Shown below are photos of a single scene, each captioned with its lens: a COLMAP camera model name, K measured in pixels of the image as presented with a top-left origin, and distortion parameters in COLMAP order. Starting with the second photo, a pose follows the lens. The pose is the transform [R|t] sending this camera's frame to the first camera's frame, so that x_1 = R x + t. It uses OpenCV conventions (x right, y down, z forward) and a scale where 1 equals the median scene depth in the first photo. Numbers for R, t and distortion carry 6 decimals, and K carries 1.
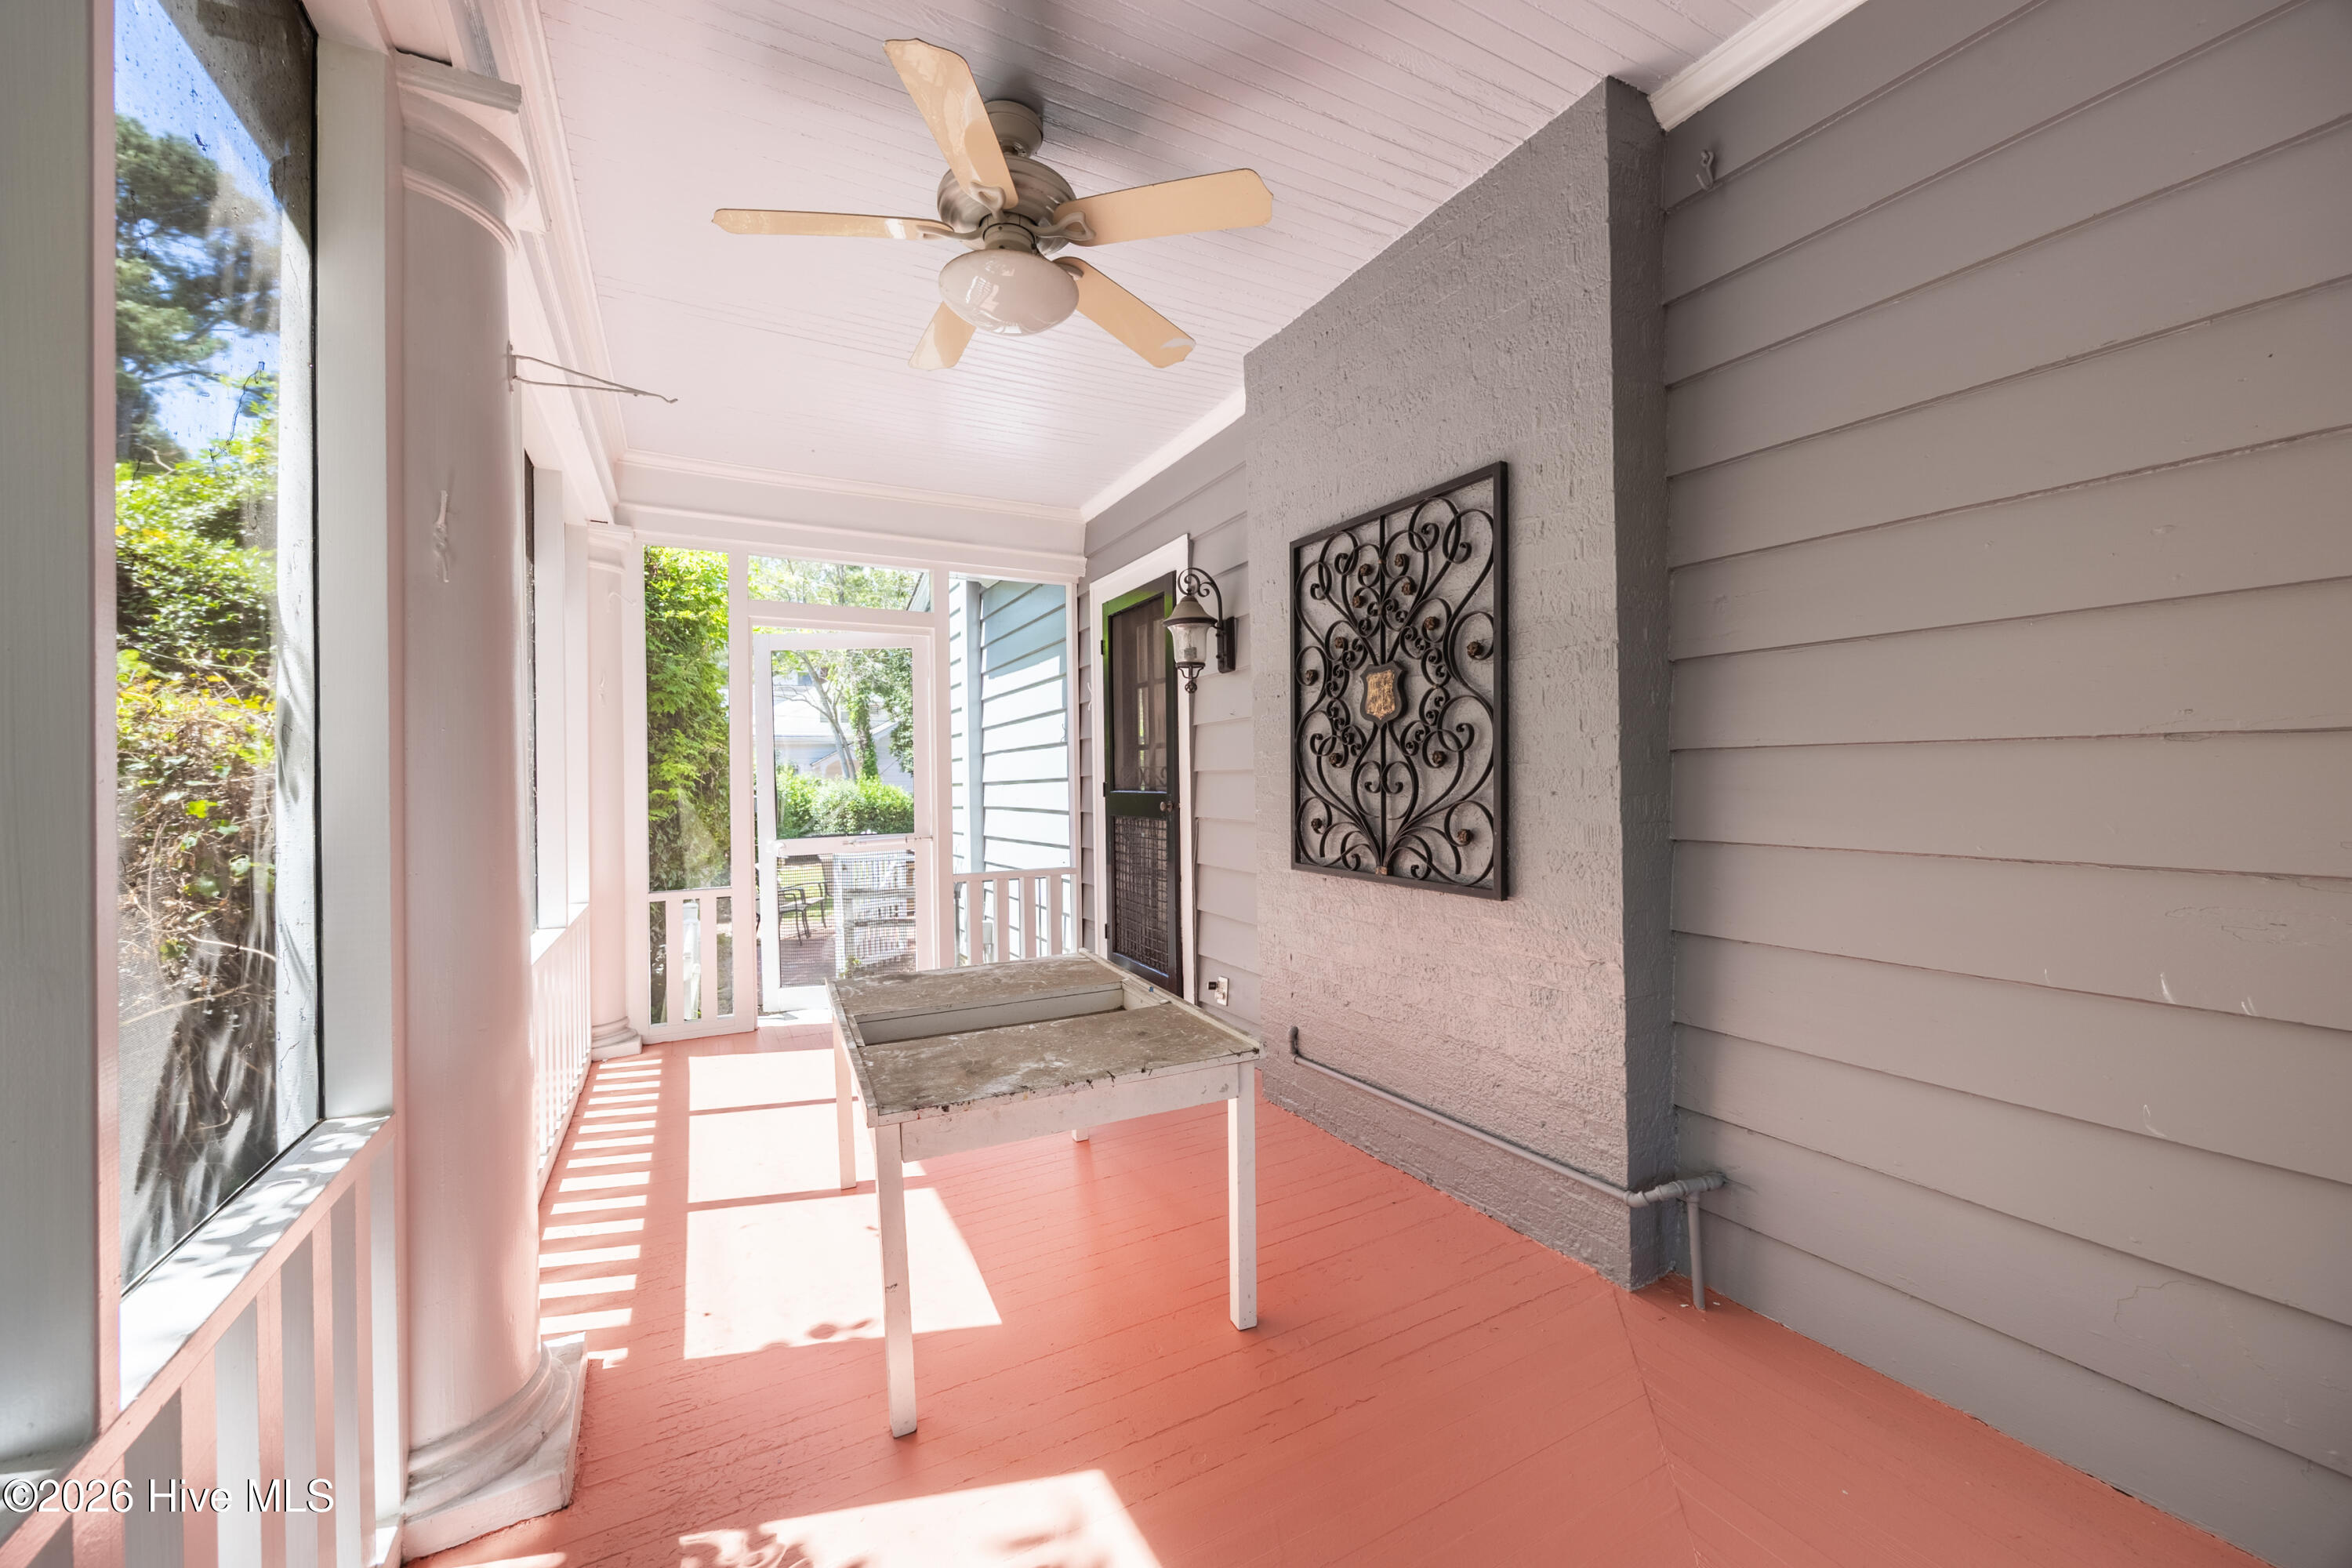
lens RADIAL K [[909.8, 0, 1176.0], [0, 909.8, 784.0], [0, 0, 1]] dist [0.002025, 0.000069]
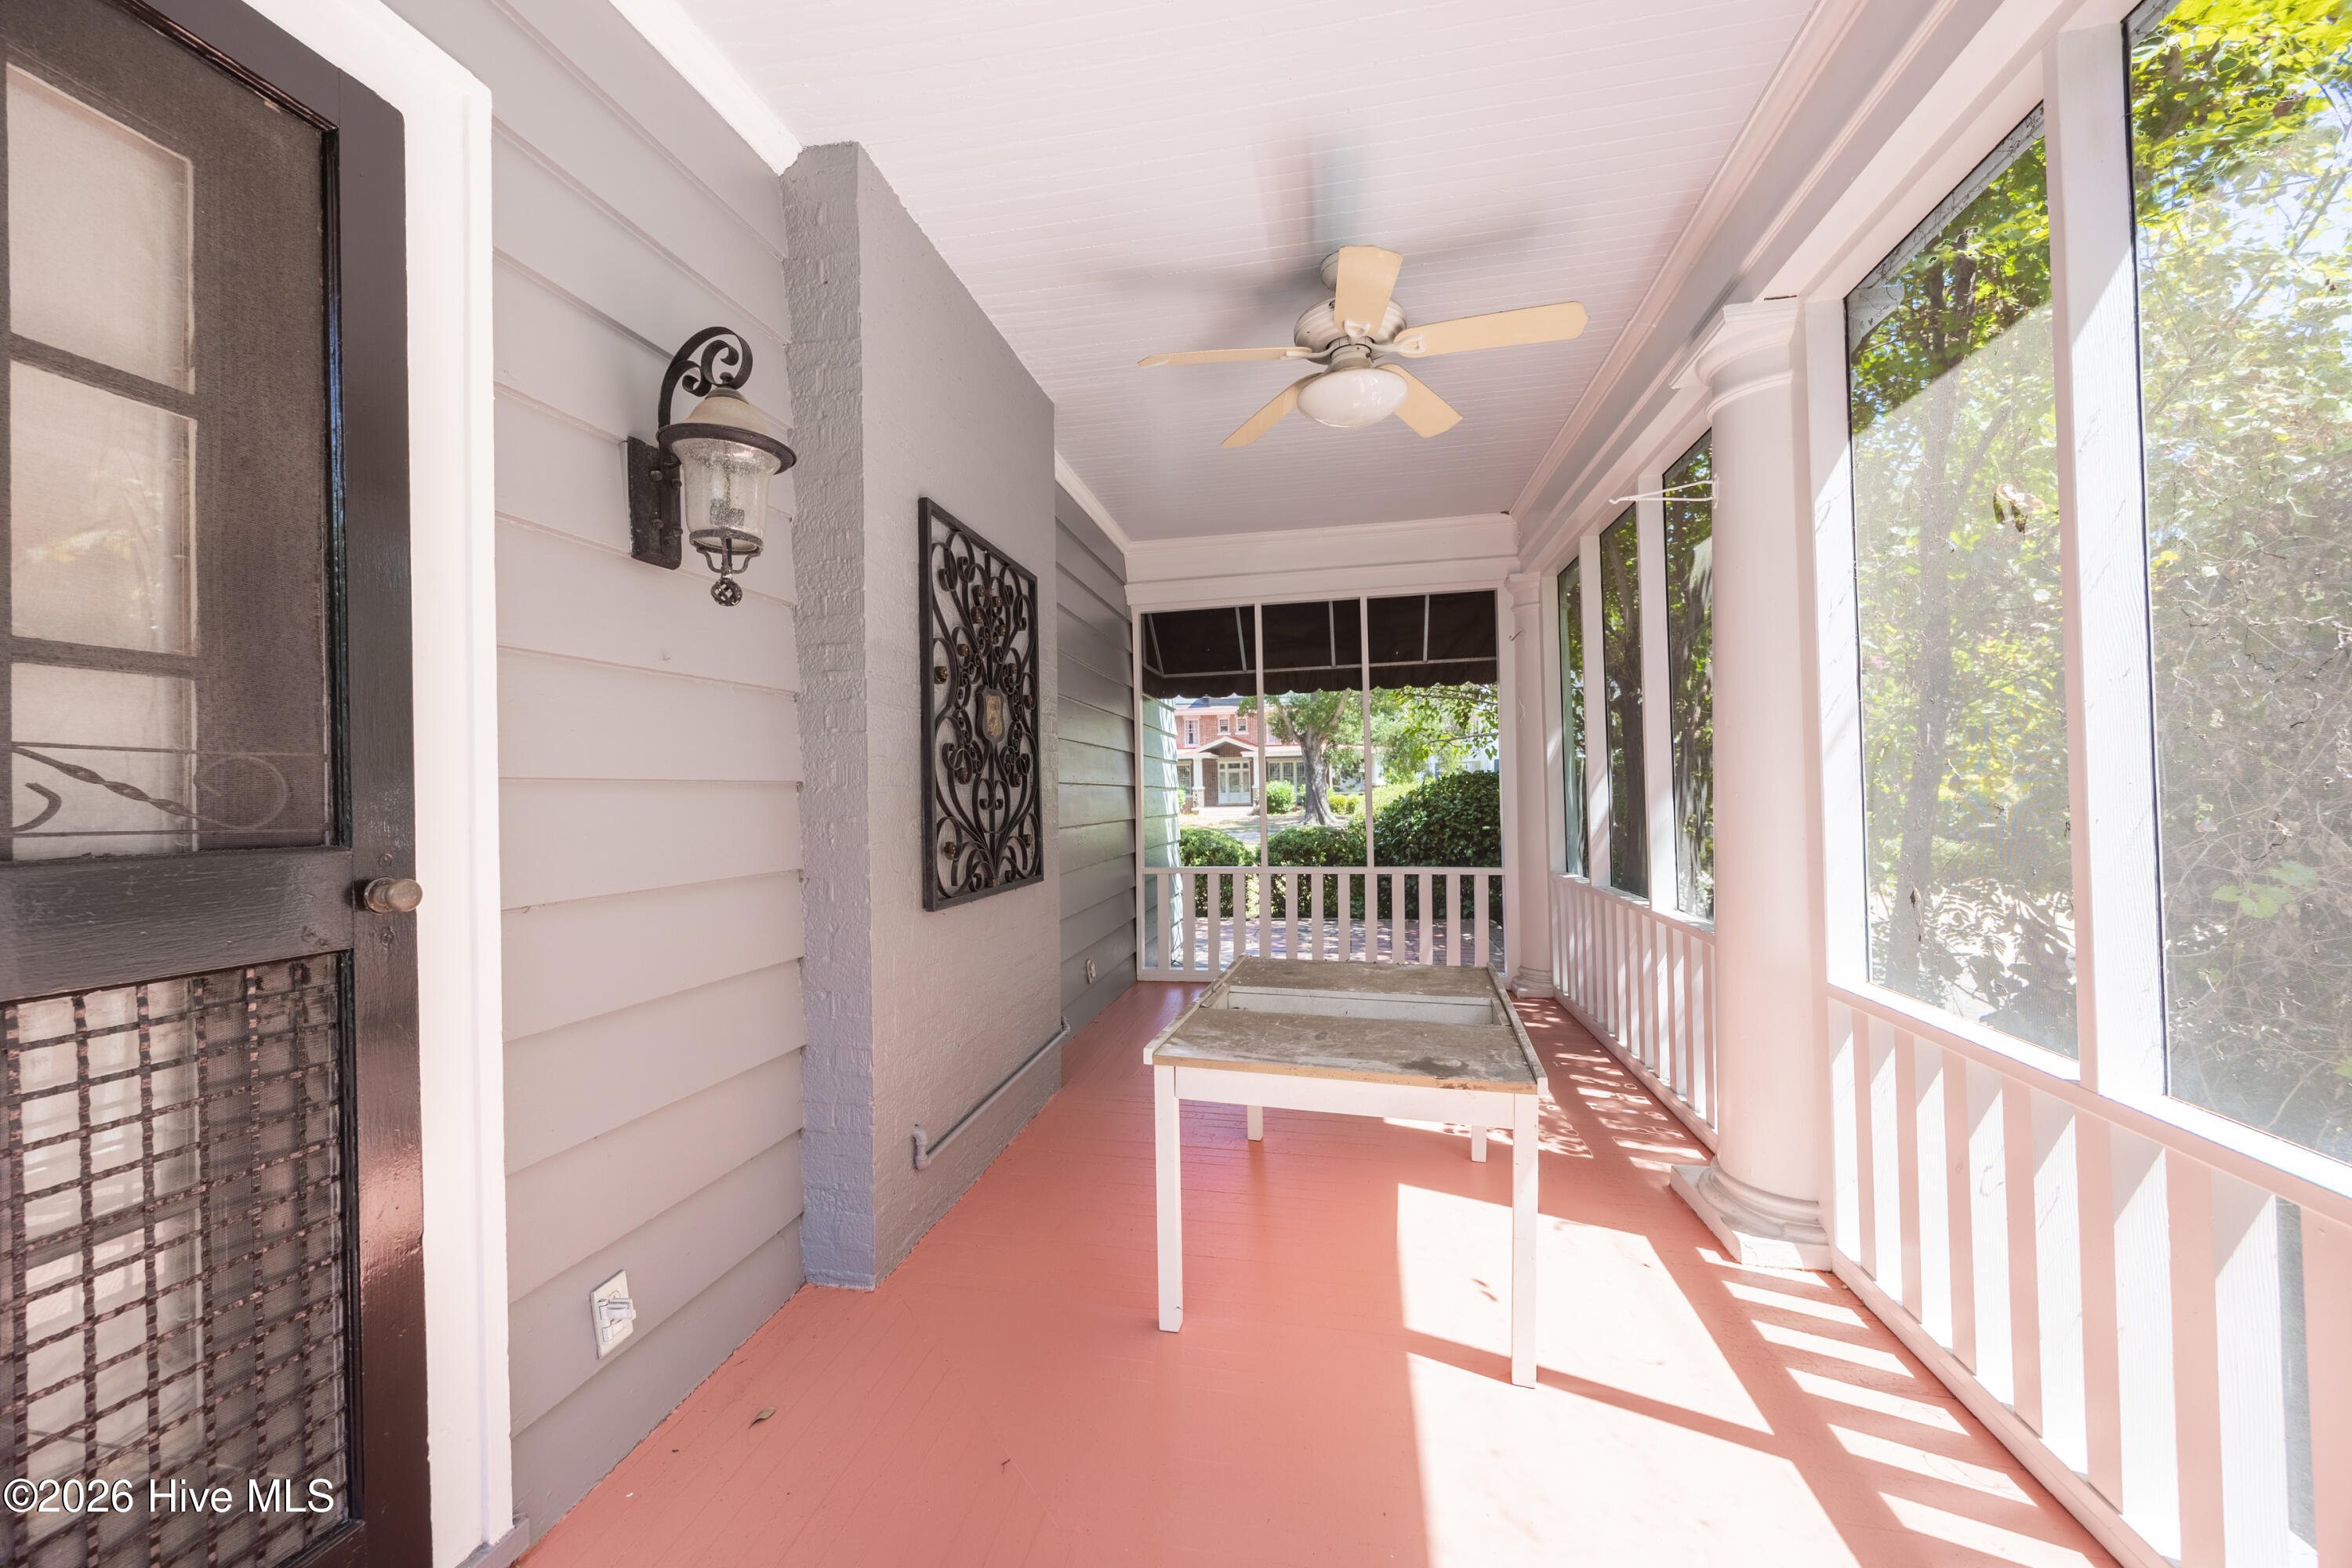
lens RADIAL K [[909.8, 0, 1176.0], [0, 909.8, 784.0], [0, 0, 1]] dist [0.002025, 0.000069]
pose [[-0.710555, 0.020170, 0.703352, -0.644322], [0.014835, 0.999796, -0.013685, -0.001504], [-0.703485, 0.000711, -0.710710, 1.558449]]
